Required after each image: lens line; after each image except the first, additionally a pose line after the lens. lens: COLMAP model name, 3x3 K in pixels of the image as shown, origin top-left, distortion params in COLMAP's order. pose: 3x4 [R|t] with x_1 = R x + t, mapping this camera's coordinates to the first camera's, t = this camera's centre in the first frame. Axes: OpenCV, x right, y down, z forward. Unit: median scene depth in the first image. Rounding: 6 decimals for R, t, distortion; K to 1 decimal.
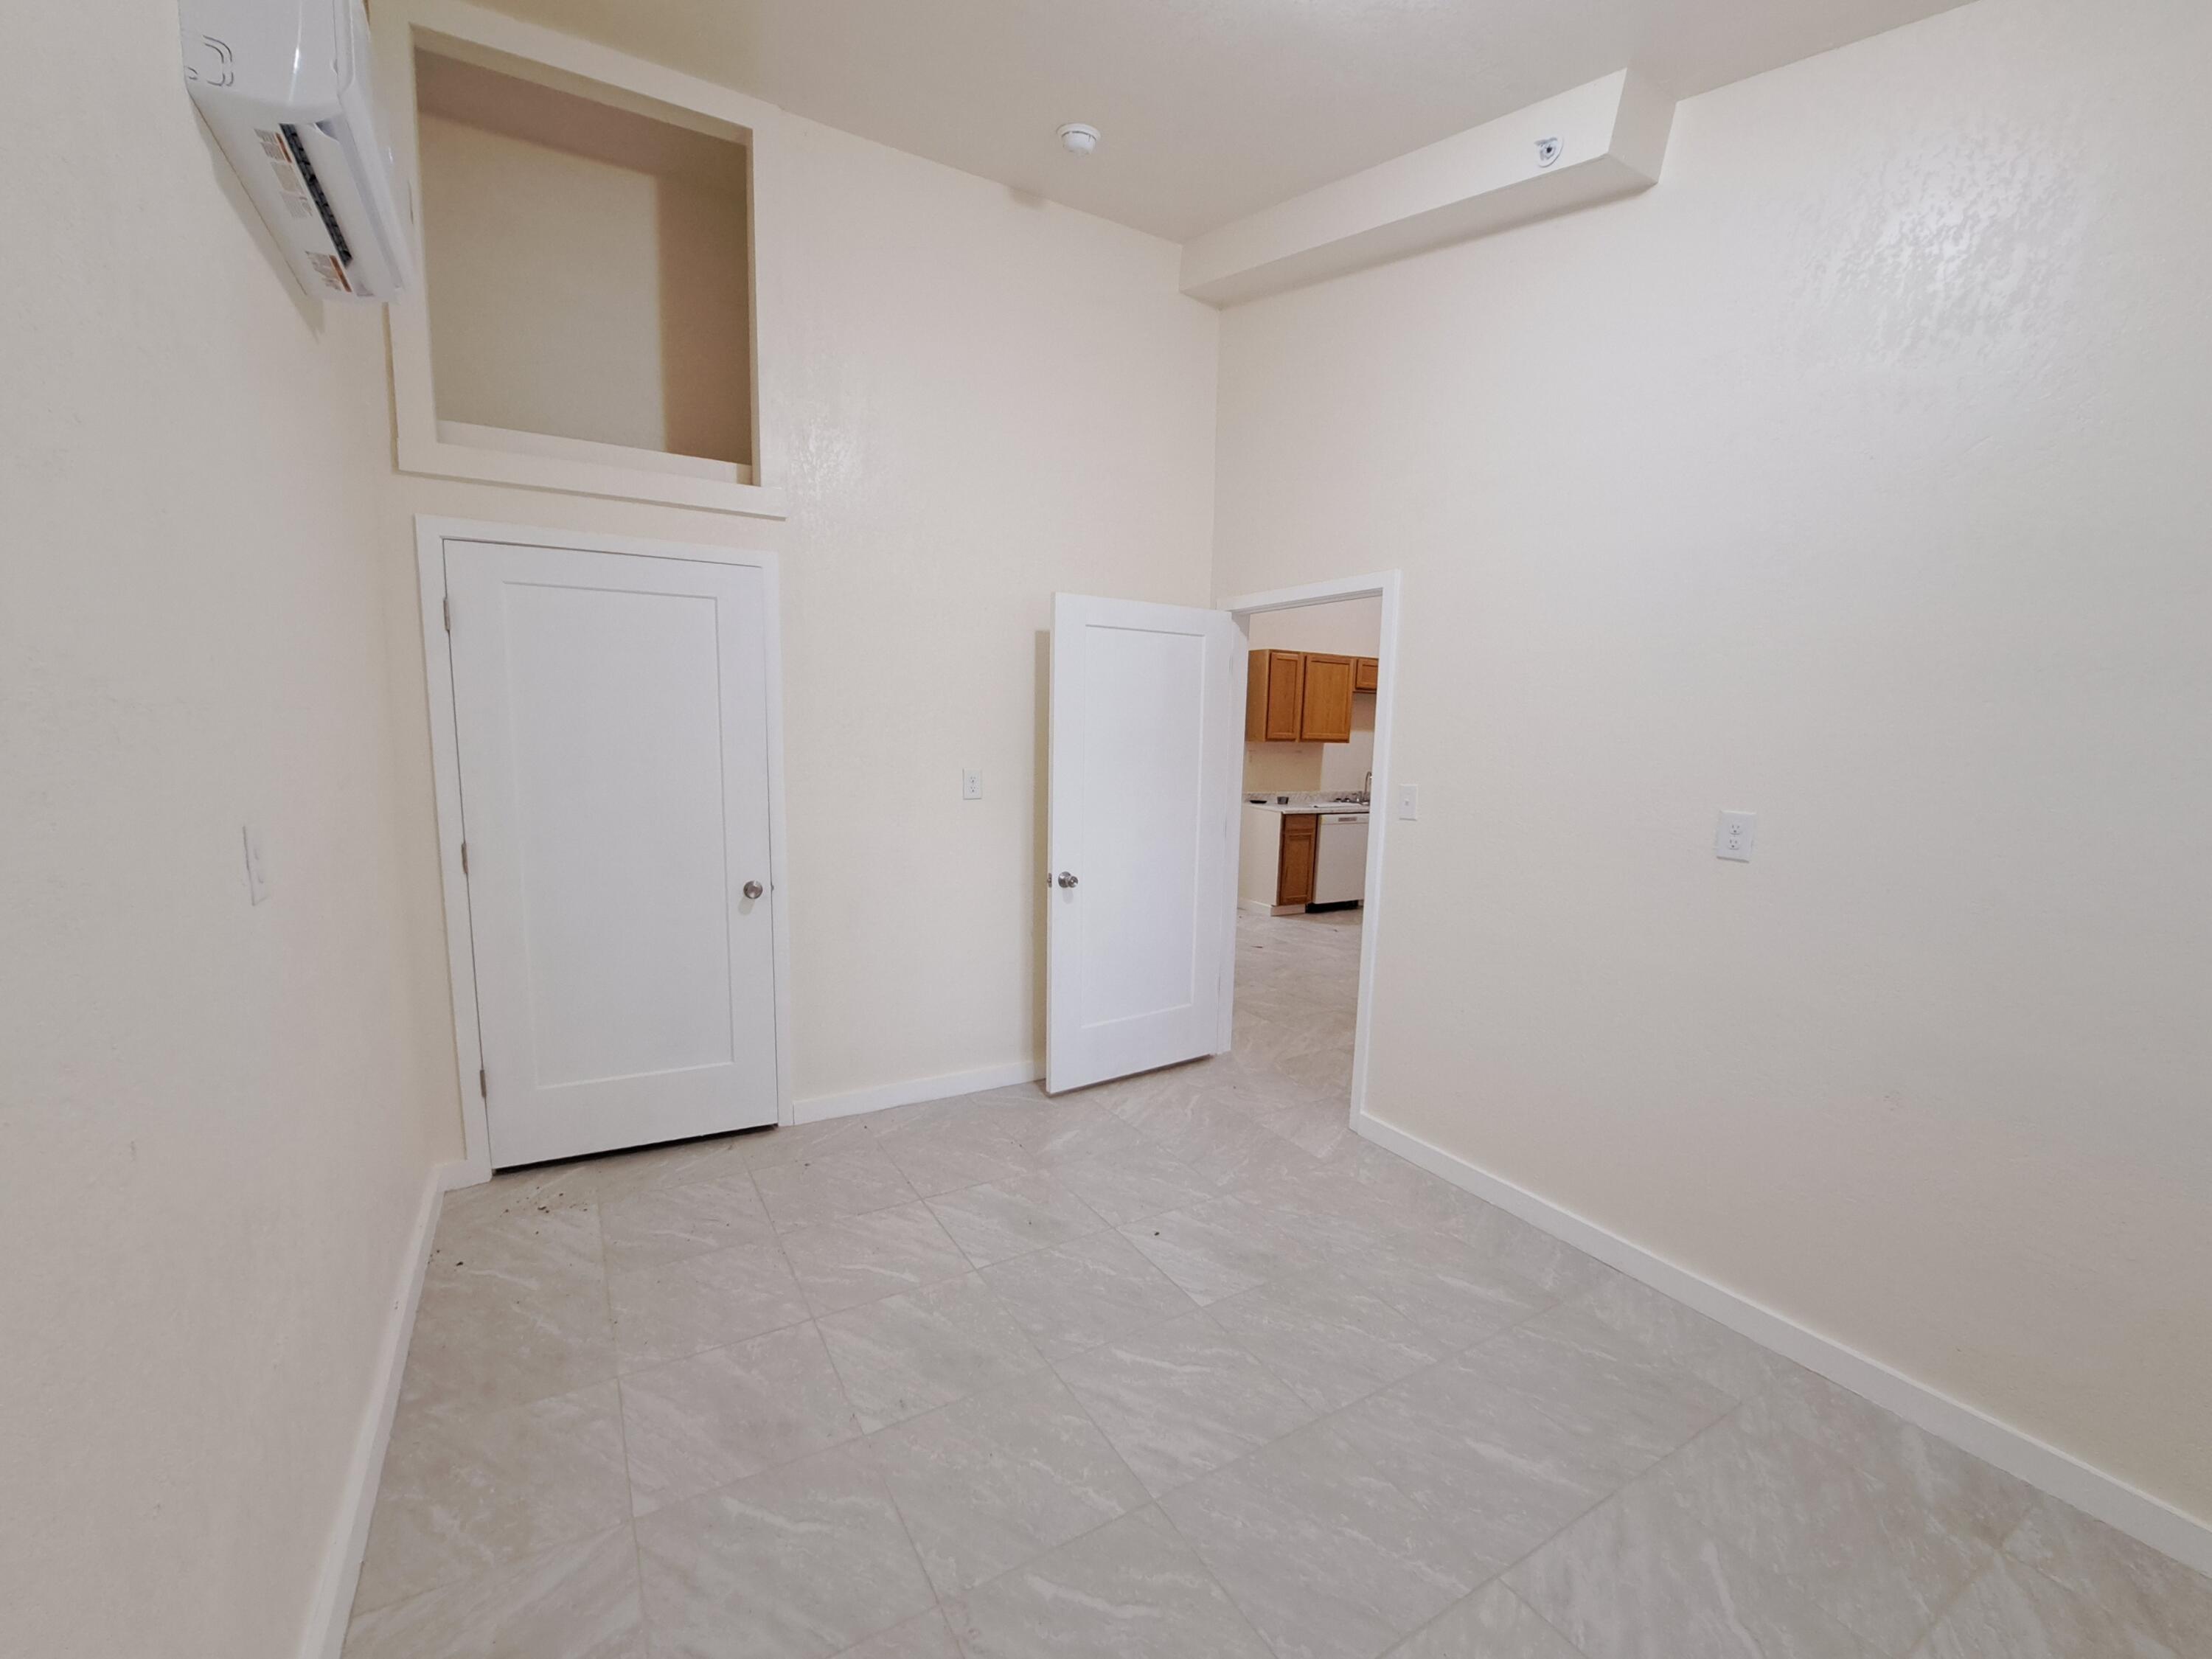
lens RADIAL K [[878.2, 0, 1100.0], [0, 878.2, 862.0], [0, 0, 1]] dist [-0.019335, -0.000067]
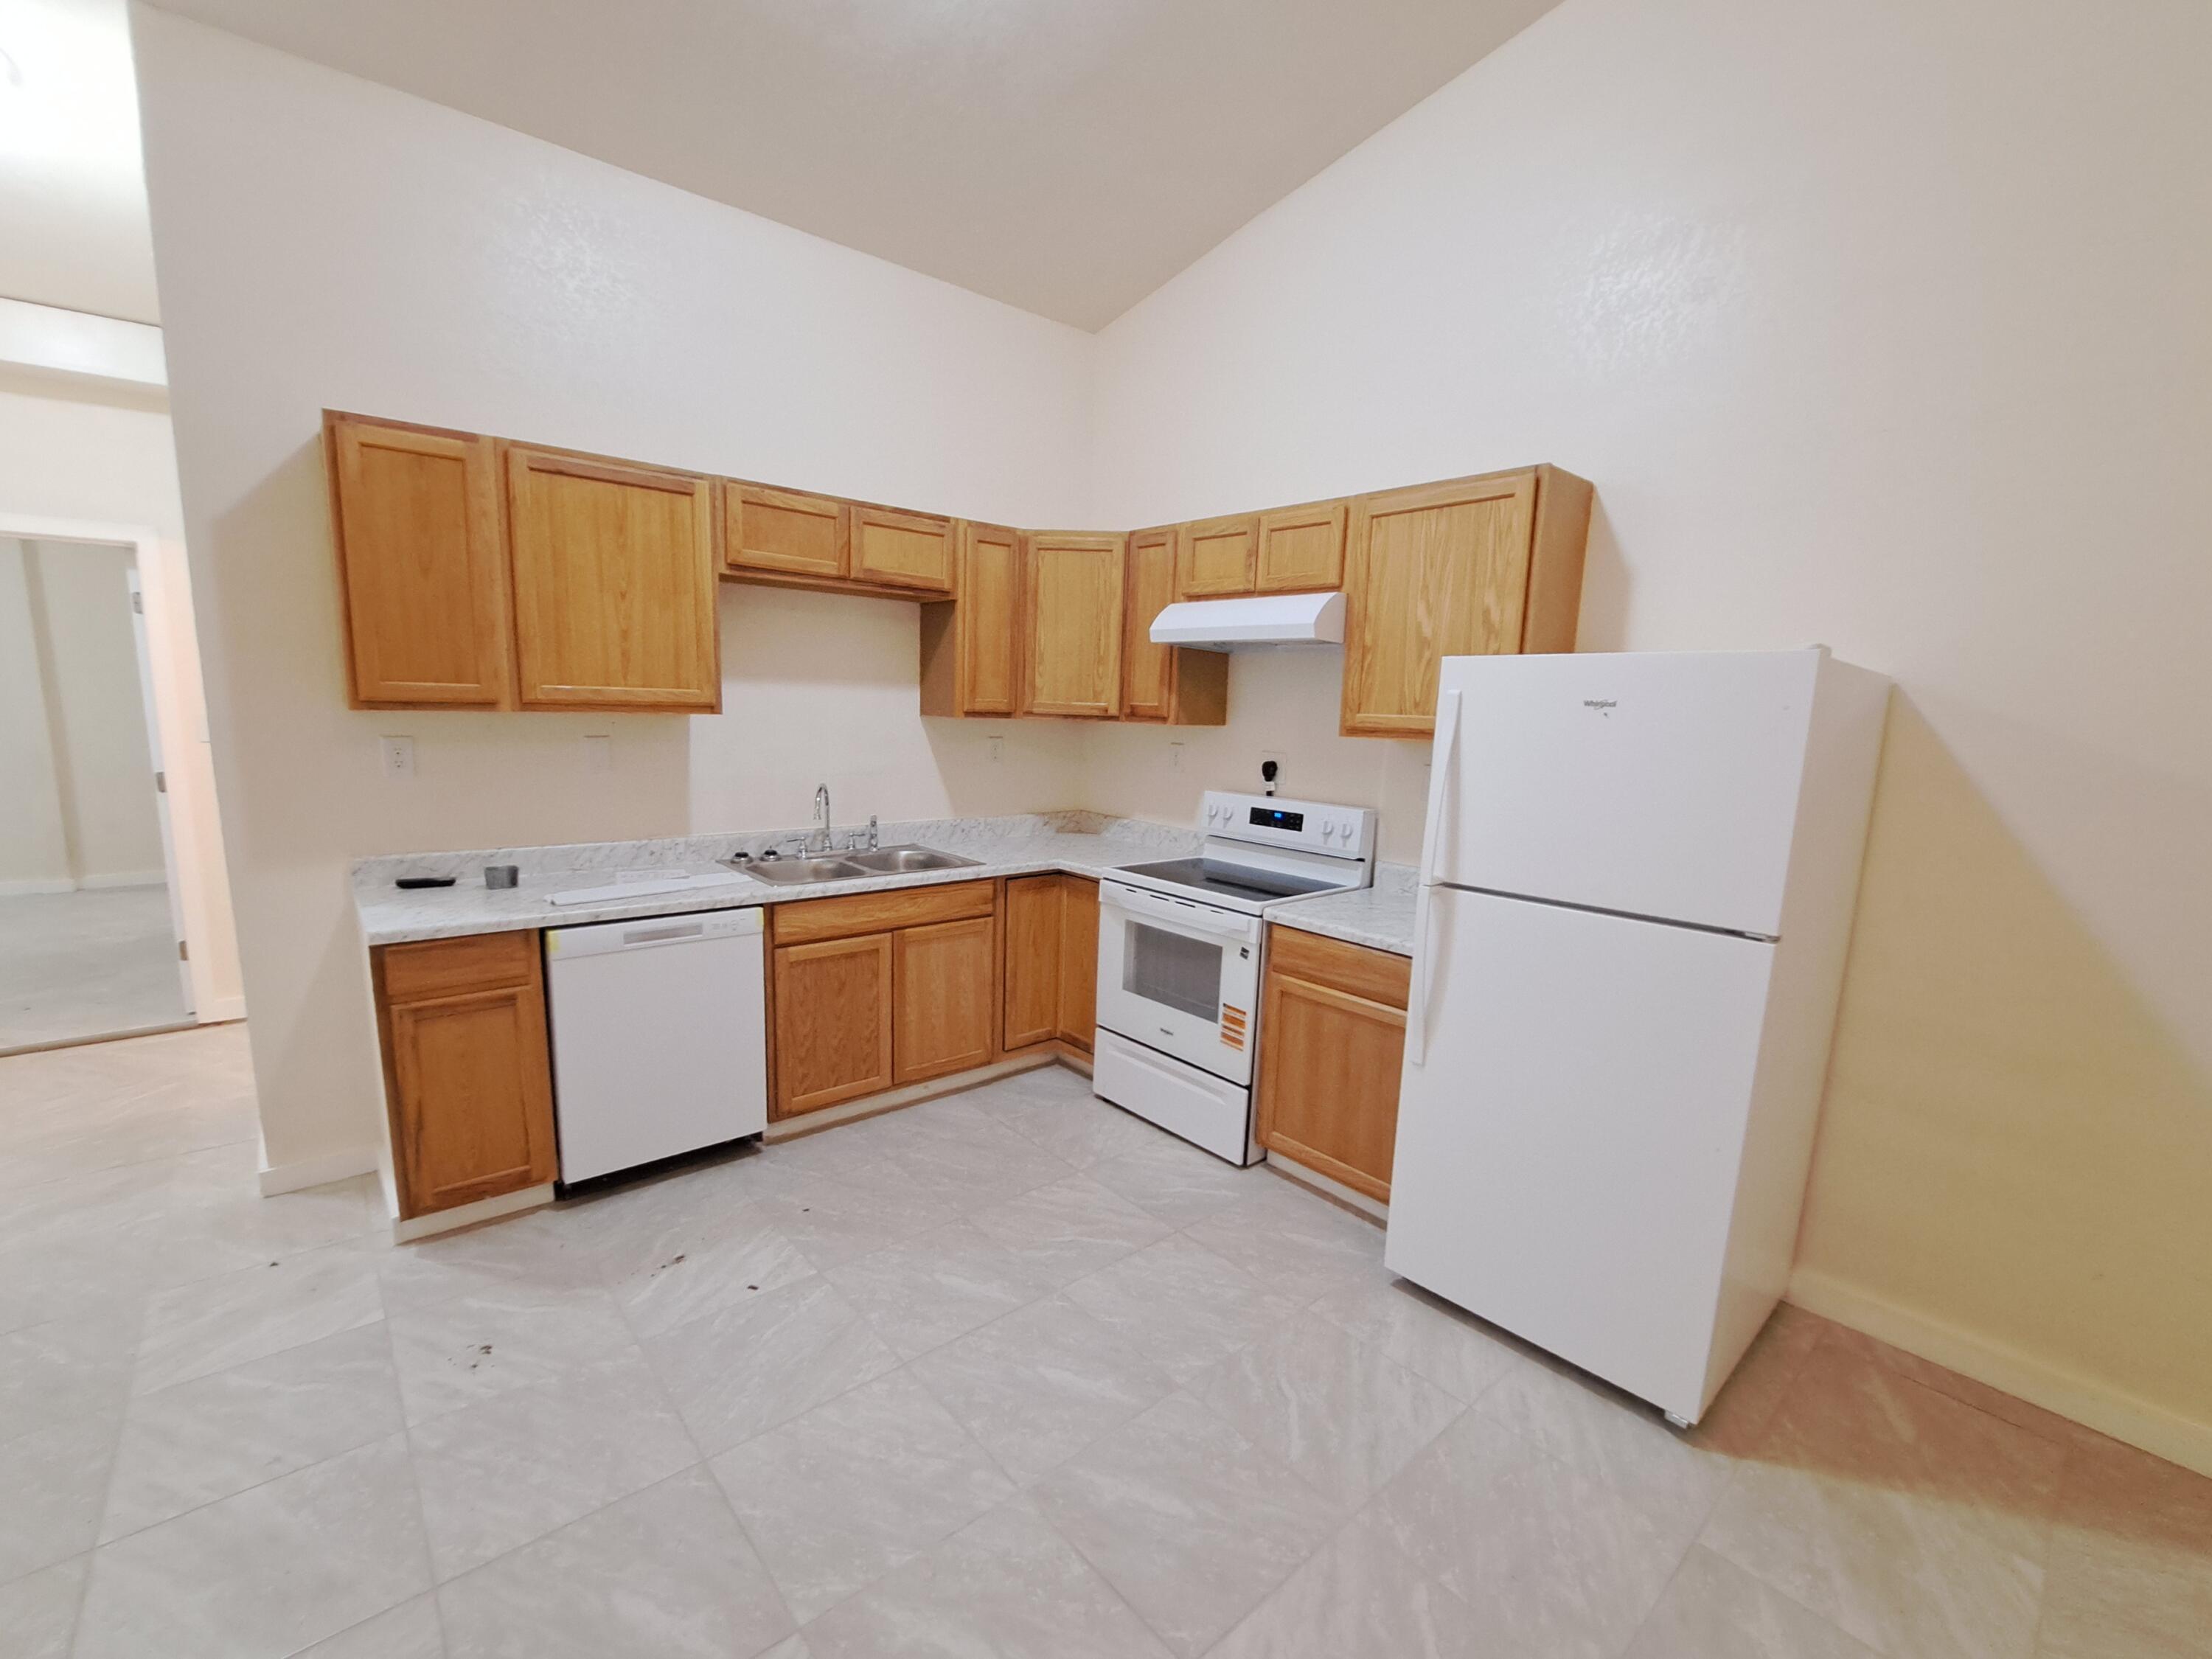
lens RADIAL K [[939.0, 0, 1100.6], [0, 939.0, 864.5], [0, 0, 1]] dist [-0.016105, -0.000105]
pose [[0.982140, -0.021620, 0.186907, 0.383977], [0.015010, 0.999213, 0.036711, -0.087452], [-0.187553, -0.033250, 0.981691, 0.601865]]
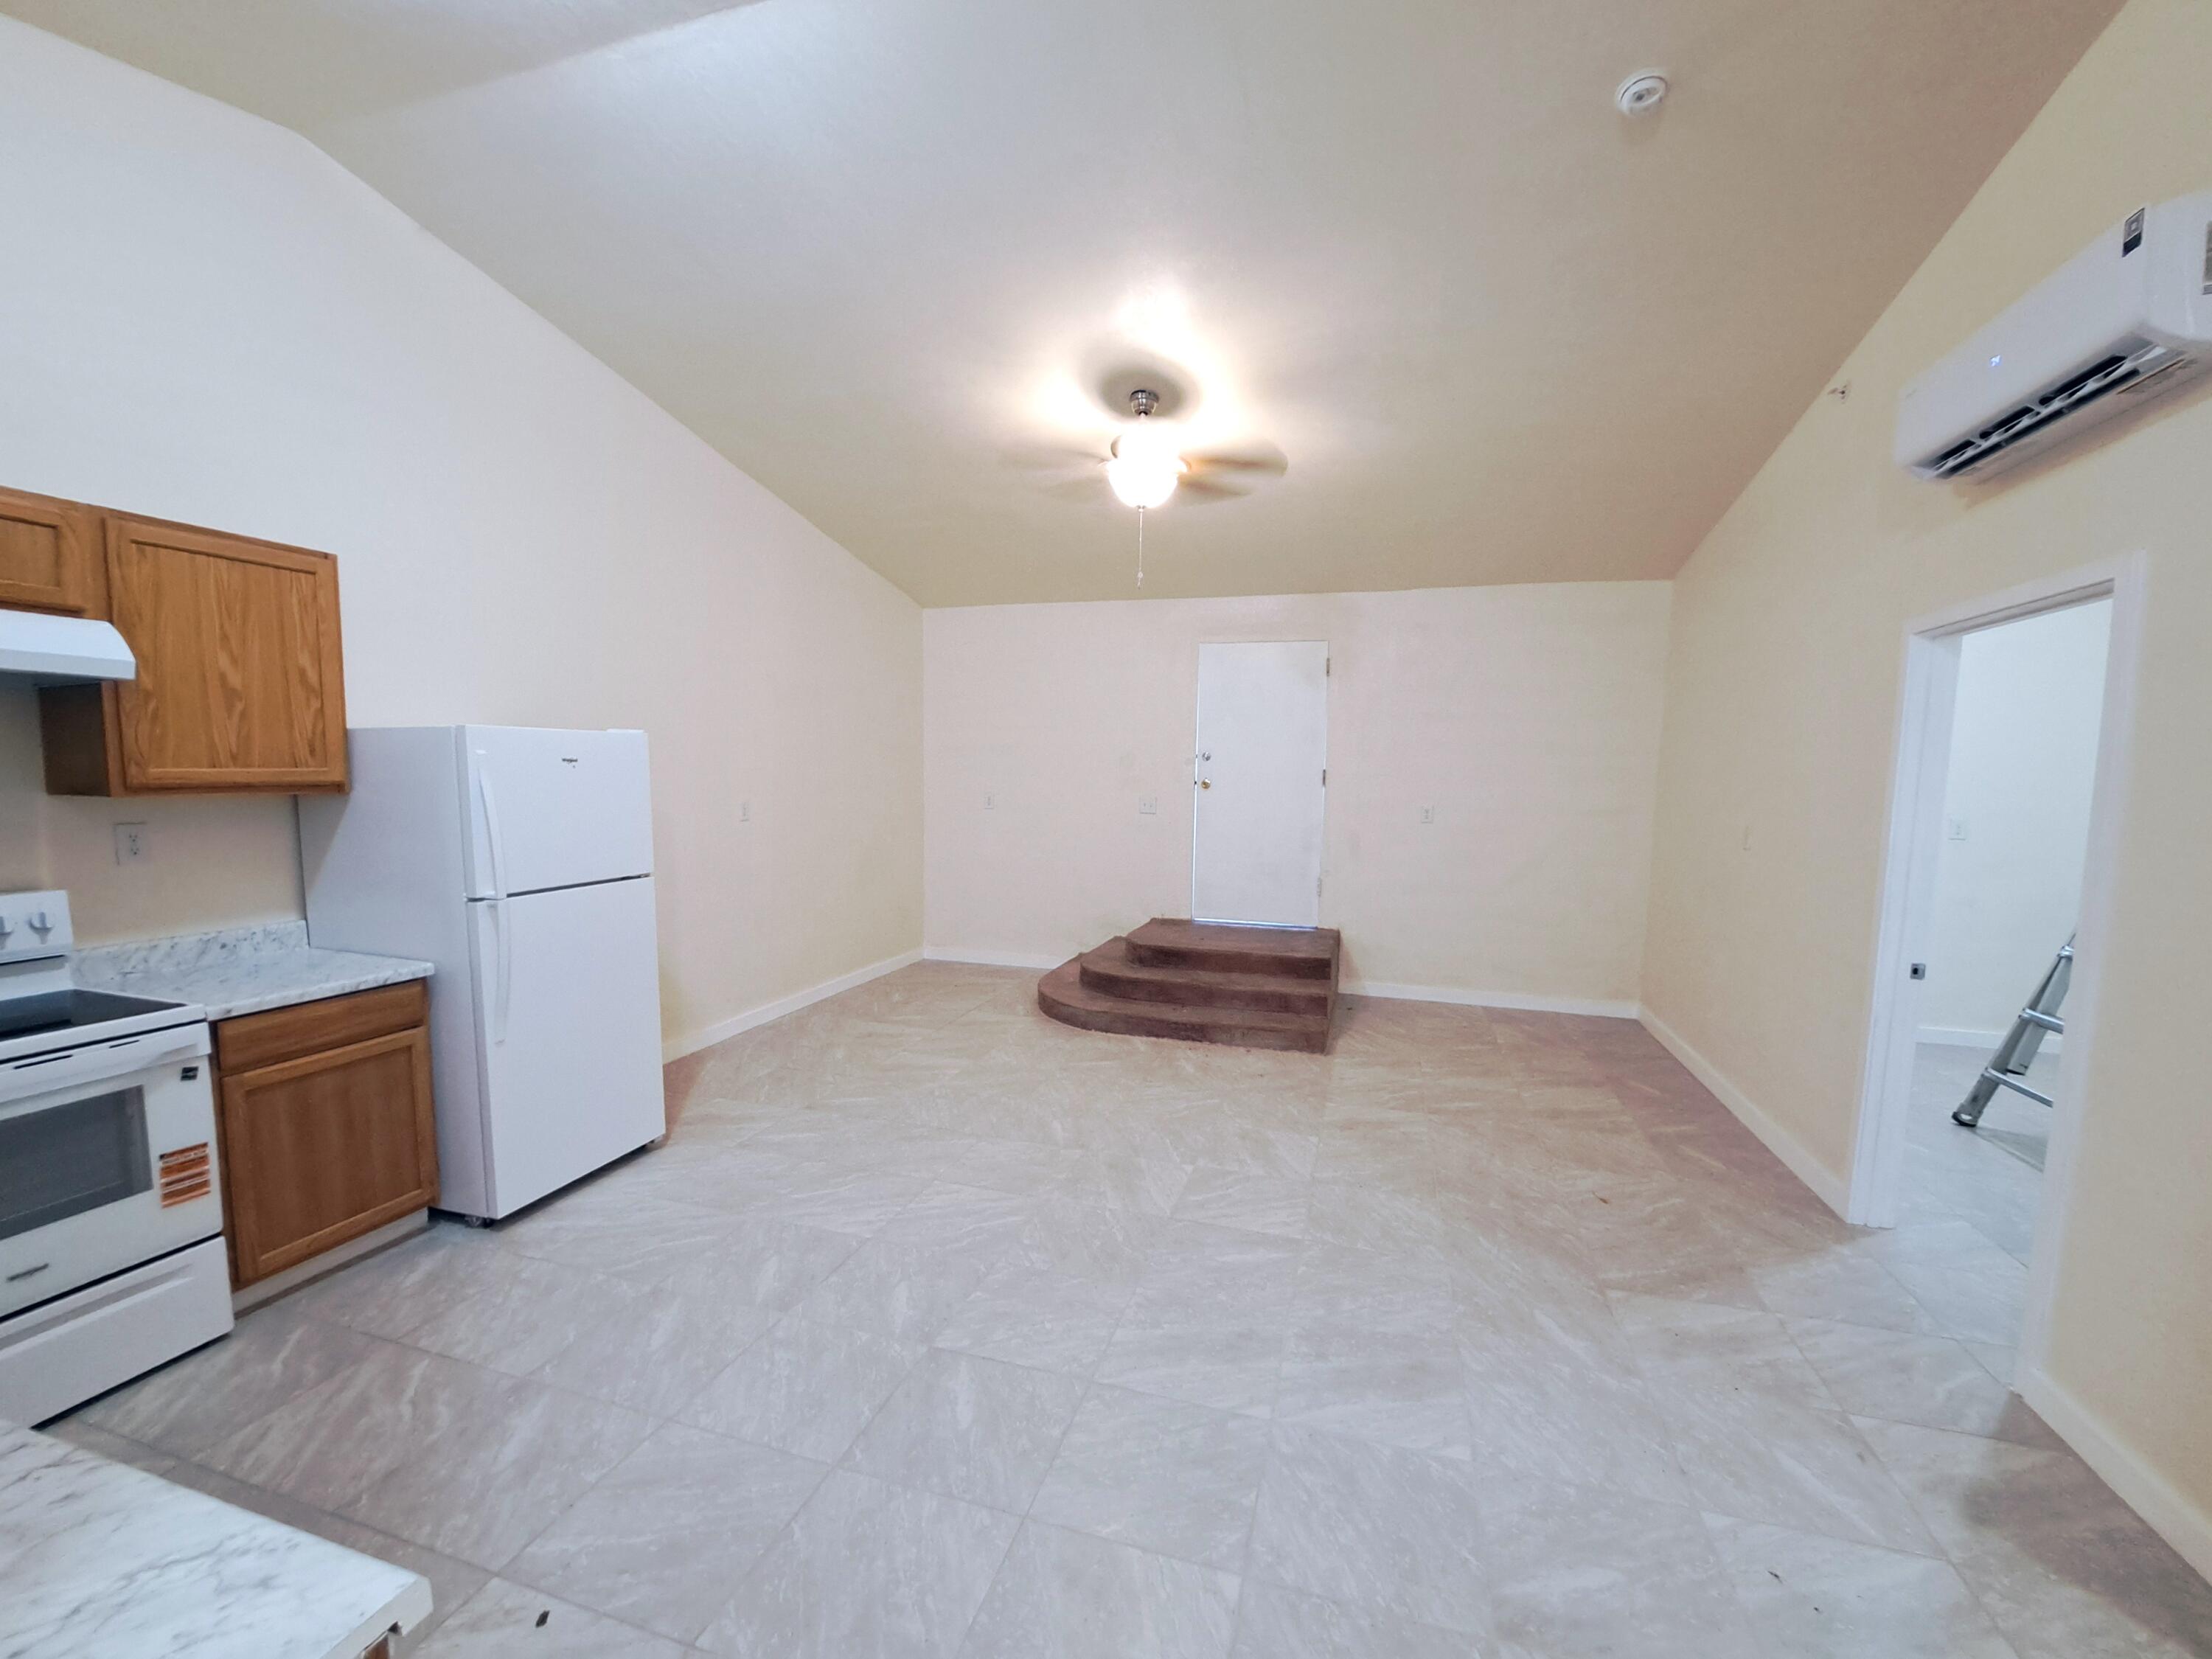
lens RADIAL K [[878.2, 0, 1100.0], [0, 878.2, 862.0], [0, 0, 1]] dist [-0.019335, -0.000067]
pose [[-0.674607, -0.107342, 0.730331, 0.100882], [0.077671, 0.973557, 0.214835, -0.143248], [-0.734079, 0.201655, -0.648431, 0.935068]]
